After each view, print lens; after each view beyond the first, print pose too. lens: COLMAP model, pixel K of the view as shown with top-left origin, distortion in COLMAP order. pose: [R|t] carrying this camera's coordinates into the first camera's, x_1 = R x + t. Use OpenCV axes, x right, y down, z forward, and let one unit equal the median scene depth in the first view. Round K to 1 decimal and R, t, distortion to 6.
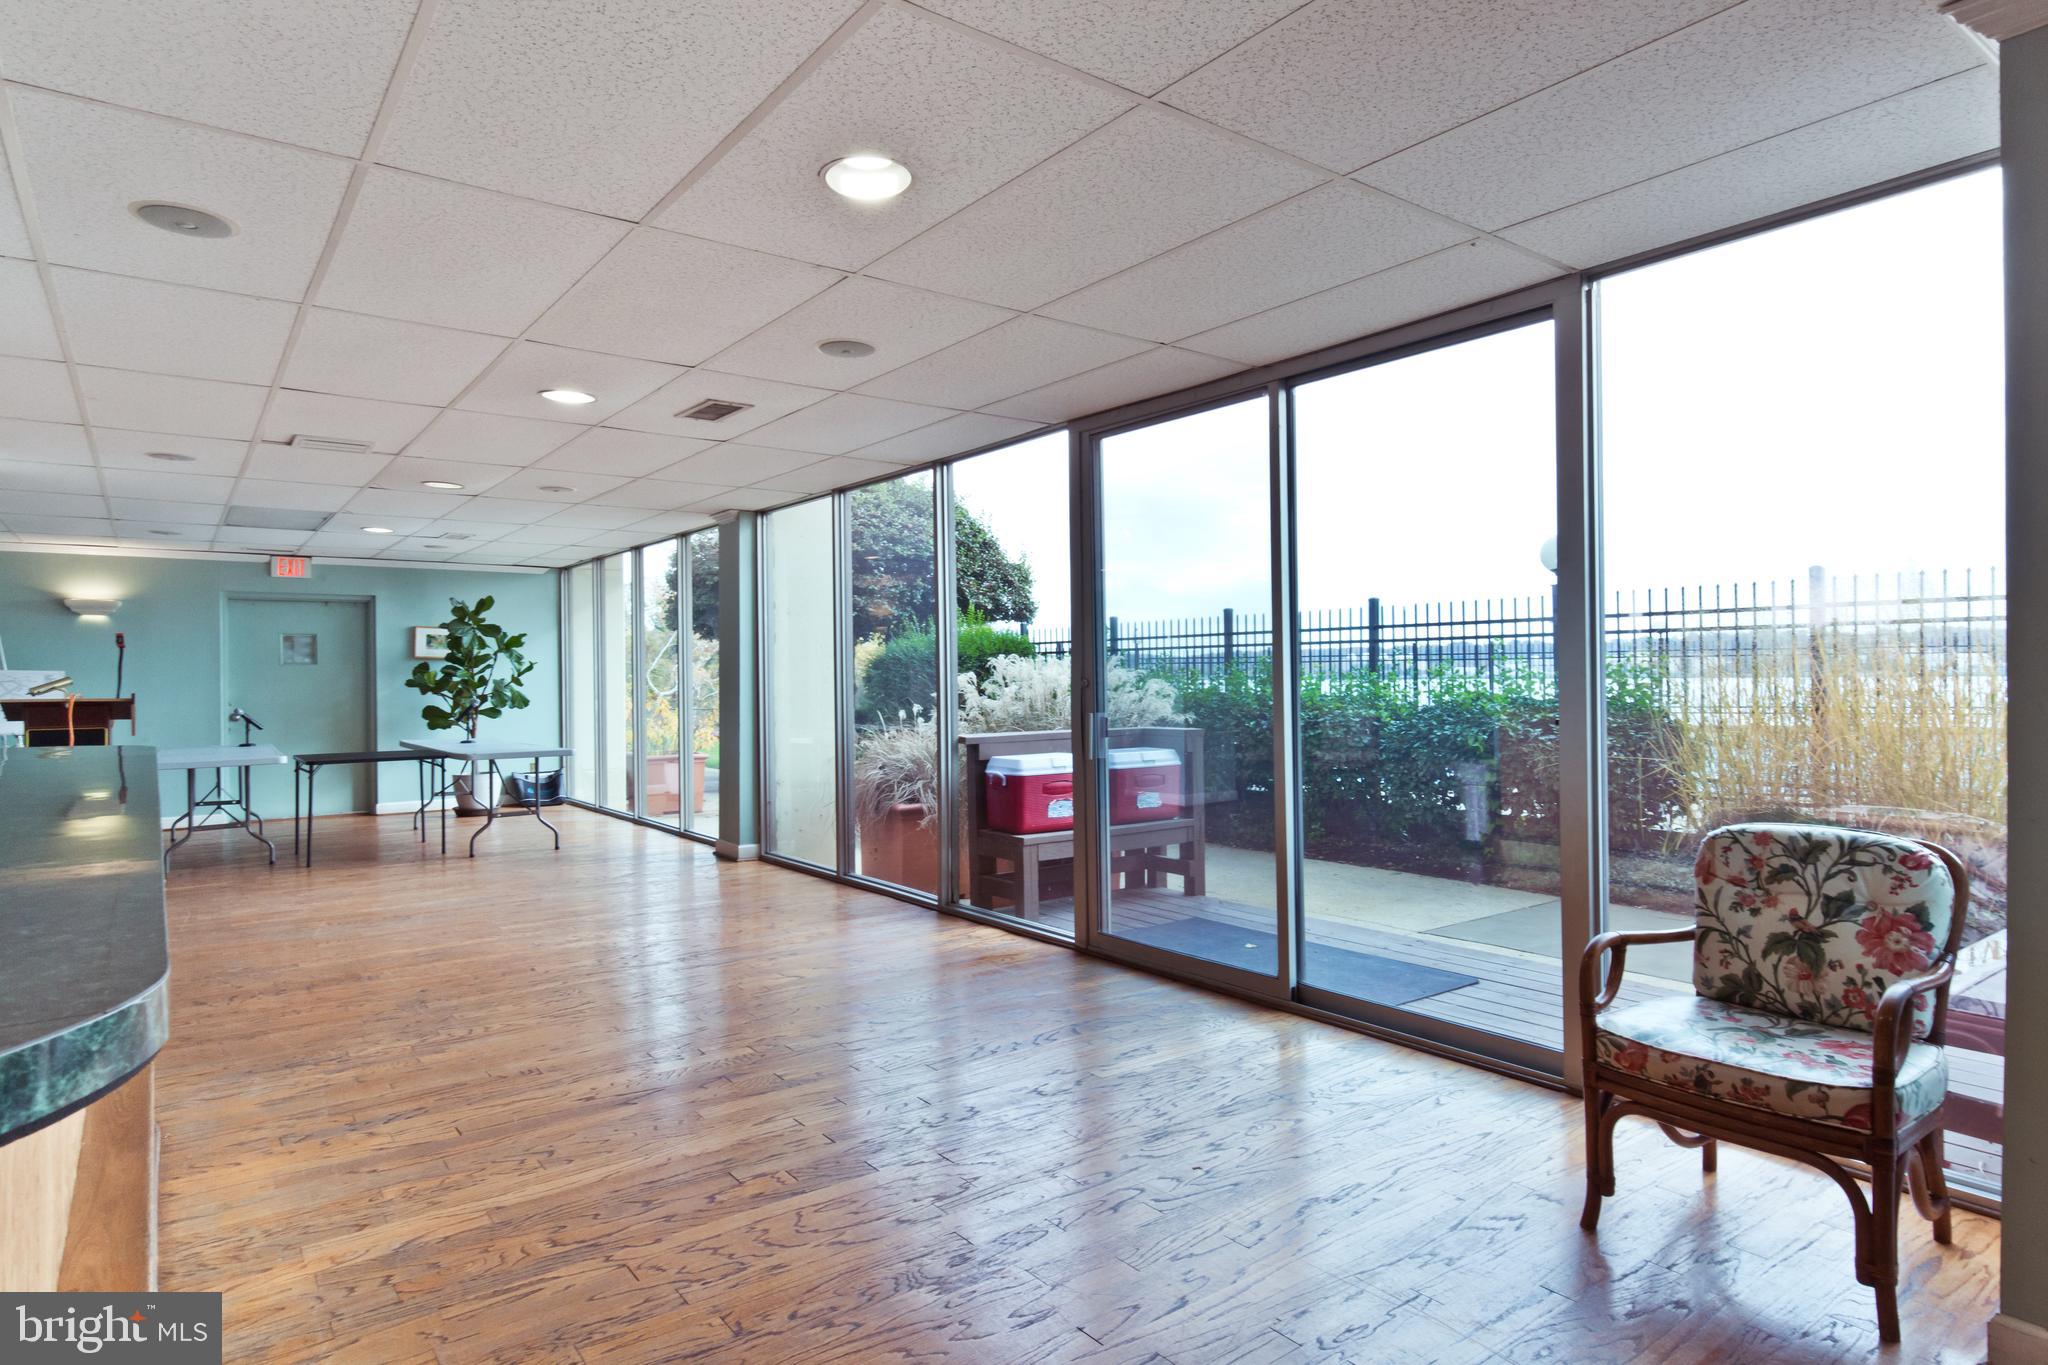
lens RADIAL K [[1153.6, 0, 1029.3], [0, 1153.6, 682.3], [0, 0, 1]] dist [0.005173, 0.000640]
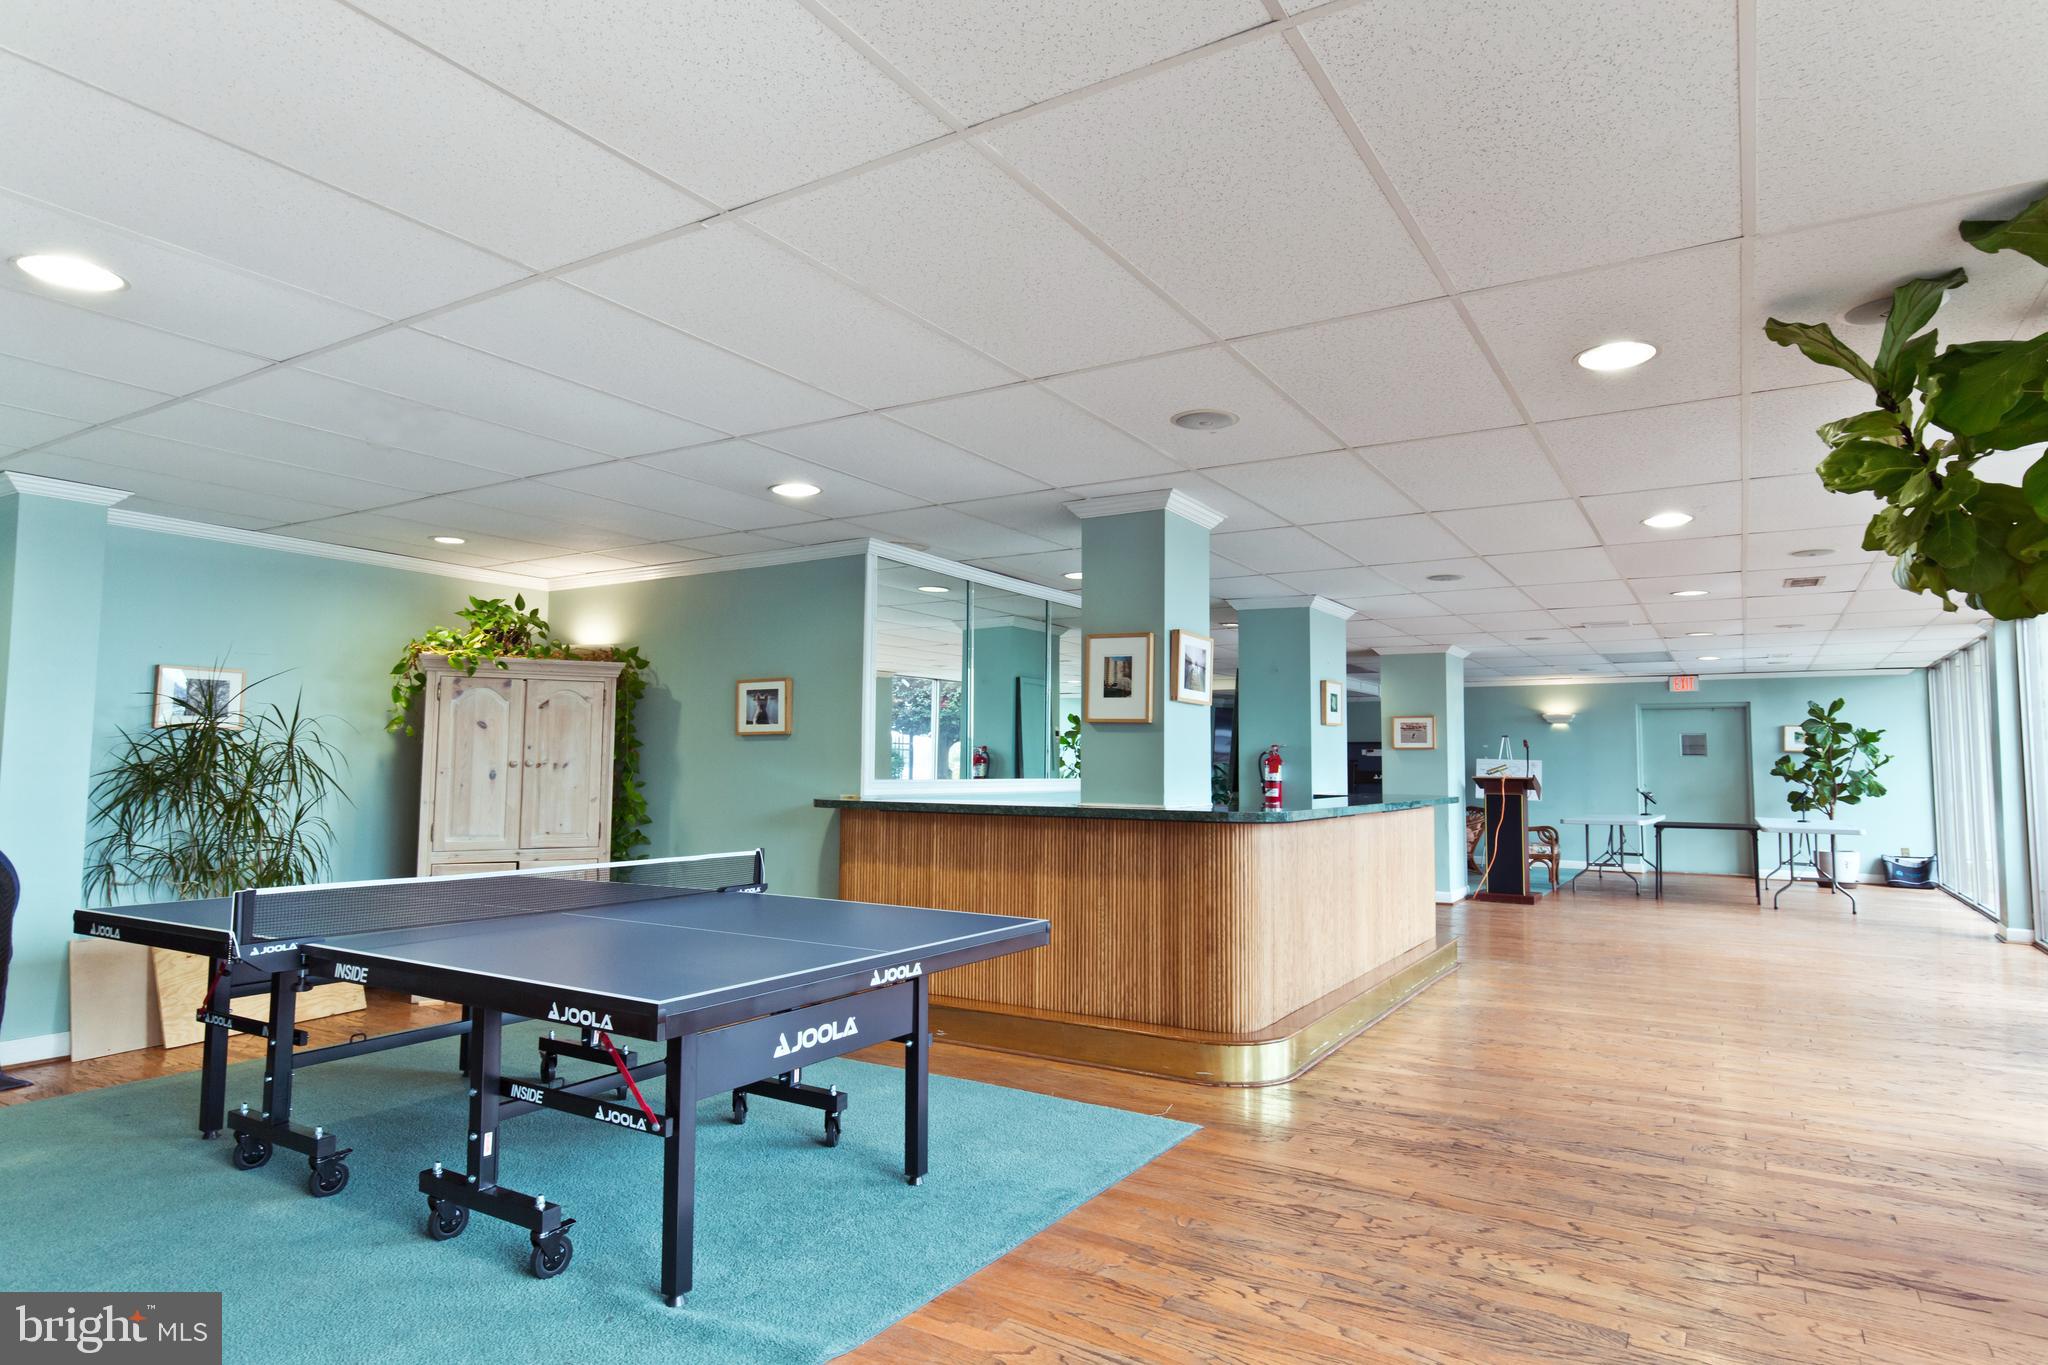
lens RADIAL K [[1153.6, 0, 1027.7], [0, 1153.6, 681.2], [0, 0, 1]] dist [0.005173, 0.000640]
pose [[0.361028, -0.056704, -0.930829, 0.321426], [-0.015175, 0.997660, -0.066661, -0.001675], [0.932431, 0.038191, 0.359323, -0.182969]]
